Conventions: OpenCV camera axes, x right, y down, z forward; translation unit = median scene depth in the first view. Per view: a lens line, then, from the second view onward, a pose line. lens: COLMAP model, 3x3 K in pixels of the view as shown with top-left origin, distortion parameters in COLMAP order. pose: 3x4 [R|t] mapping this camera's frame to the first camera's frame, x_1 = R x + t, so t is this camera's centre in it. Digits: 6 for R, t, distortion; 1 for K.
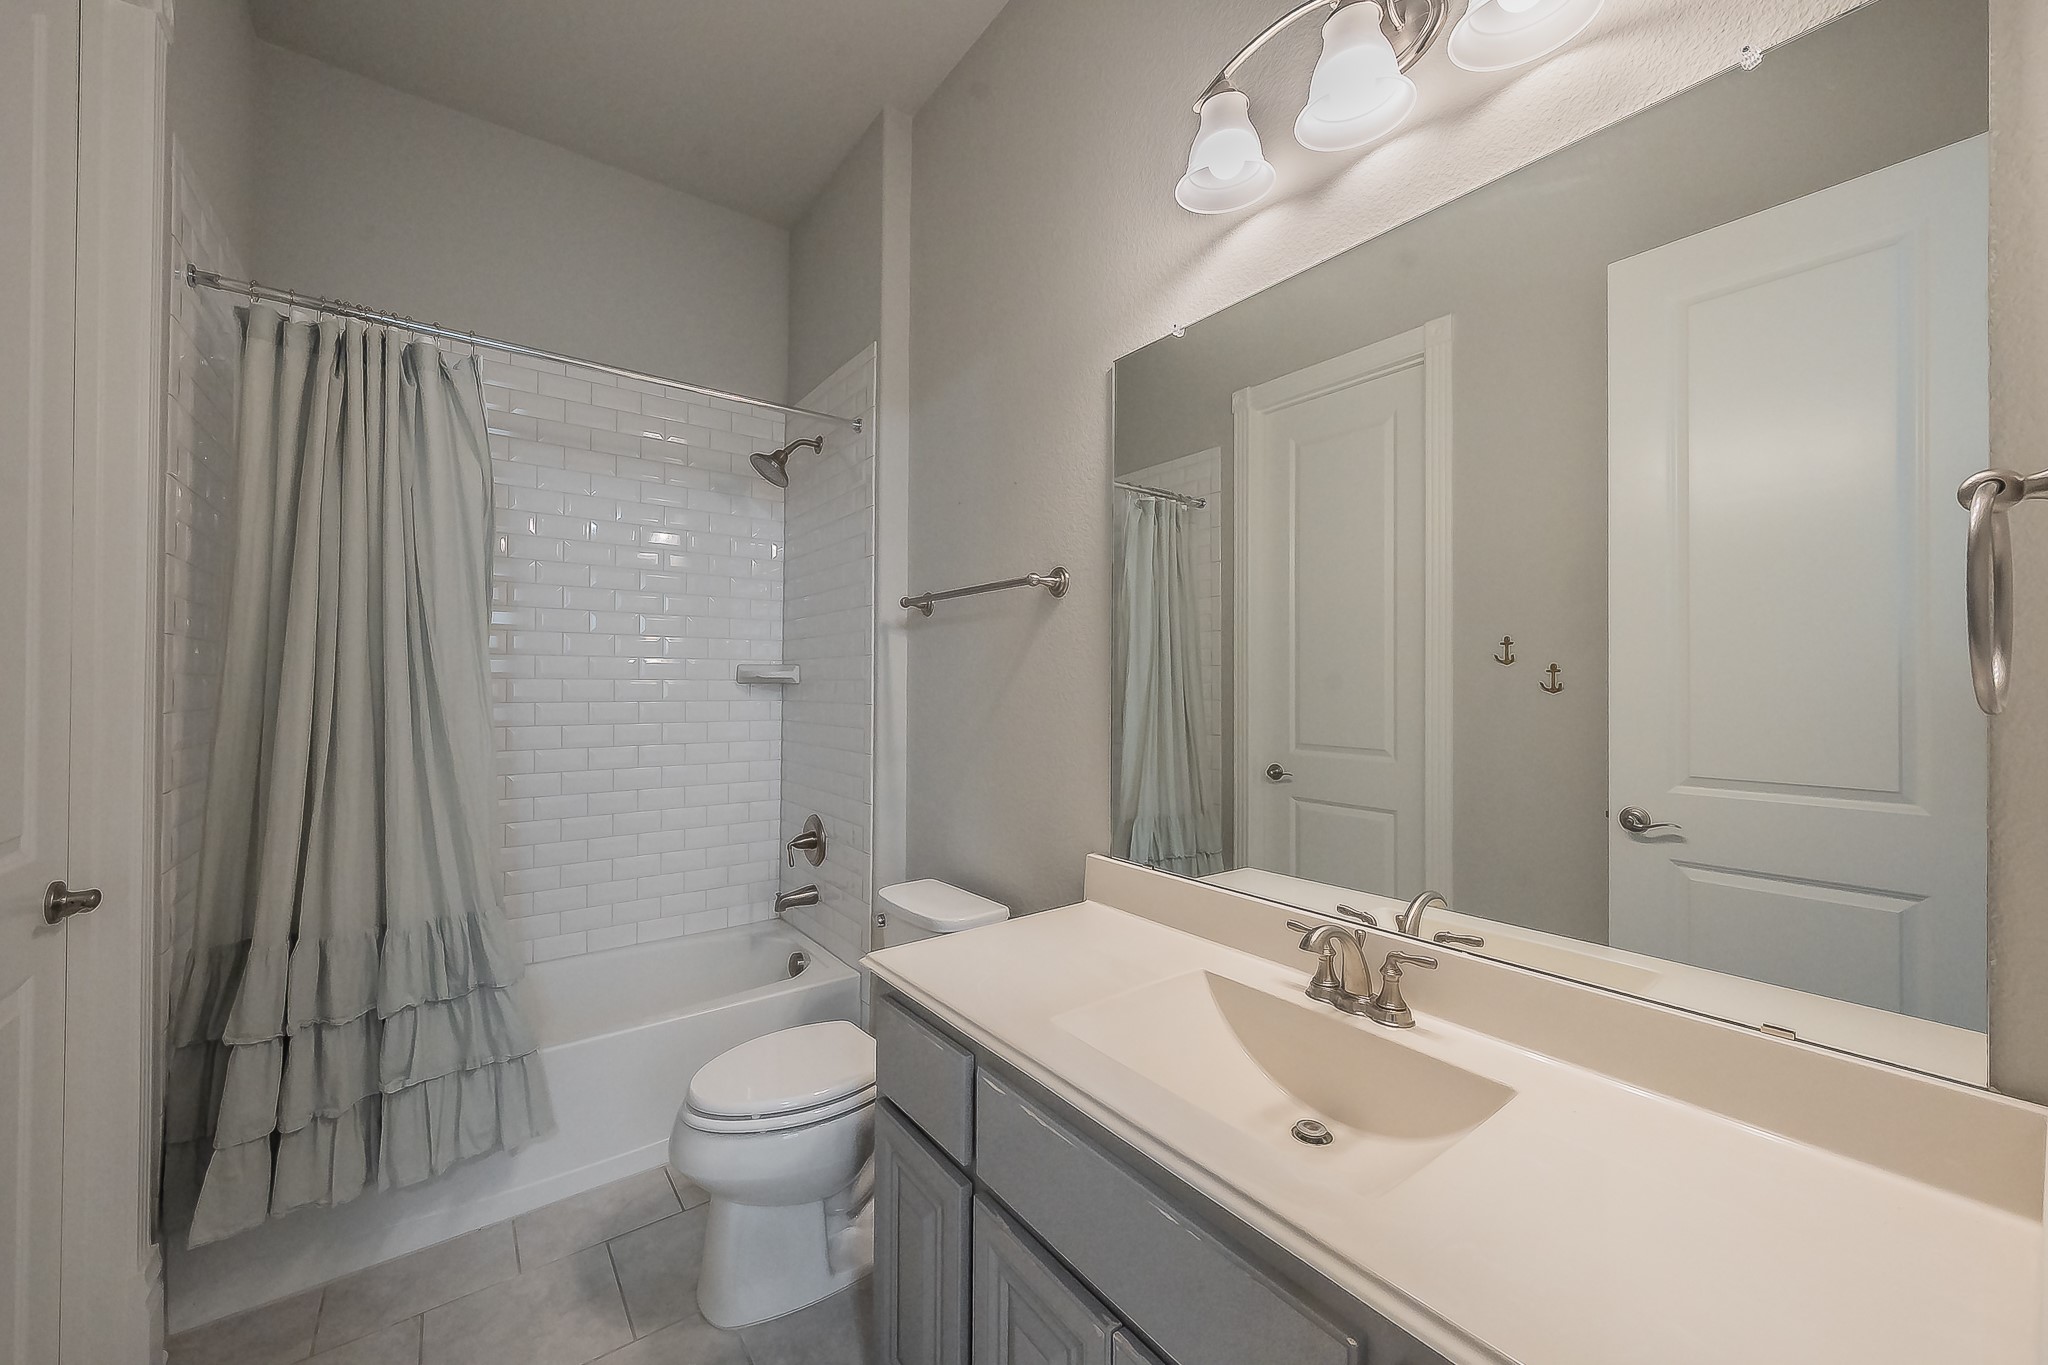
lens RADIAL K [[757.8, 0, 1032.1], [0, 757.8, 673.3], [0, 0, 1]] dist [-0.000826, -0.000066]
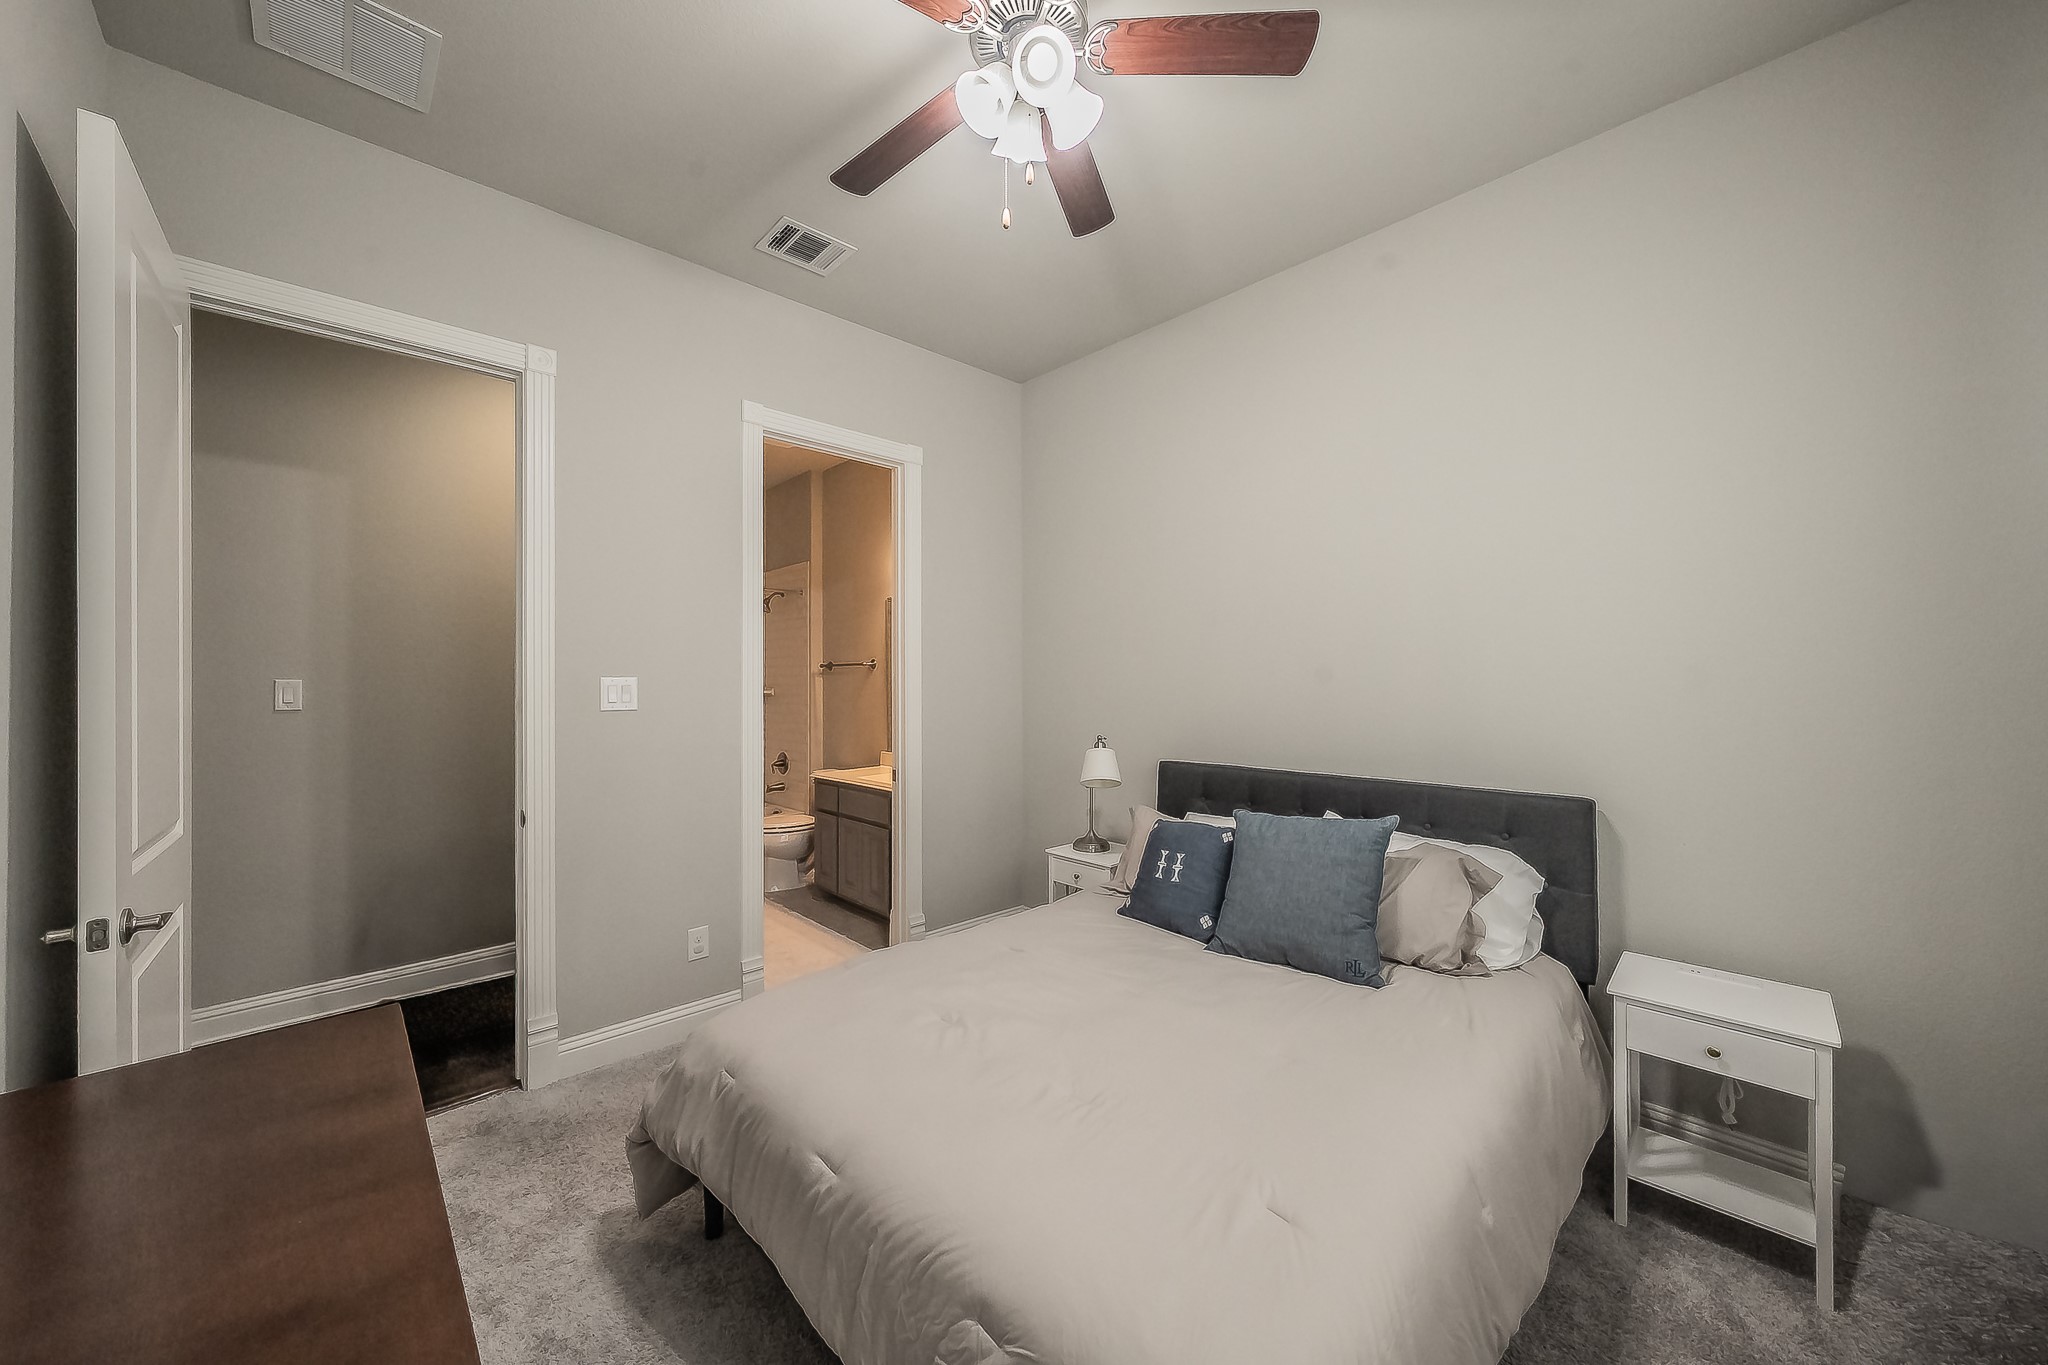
lens RADIAL K [[757.8, 0, 1032.1], [0, 757.8, 673.3], [0, 0, 1]] dist [-0.000826, -0.000066]
pose [[0.994775, -0.006181, 0.101900, 0.281820], [0.005493, 0.999960, 0.007025, -0.080399], [-0.101940, -0.006429, 0.994770, -1.635693]]
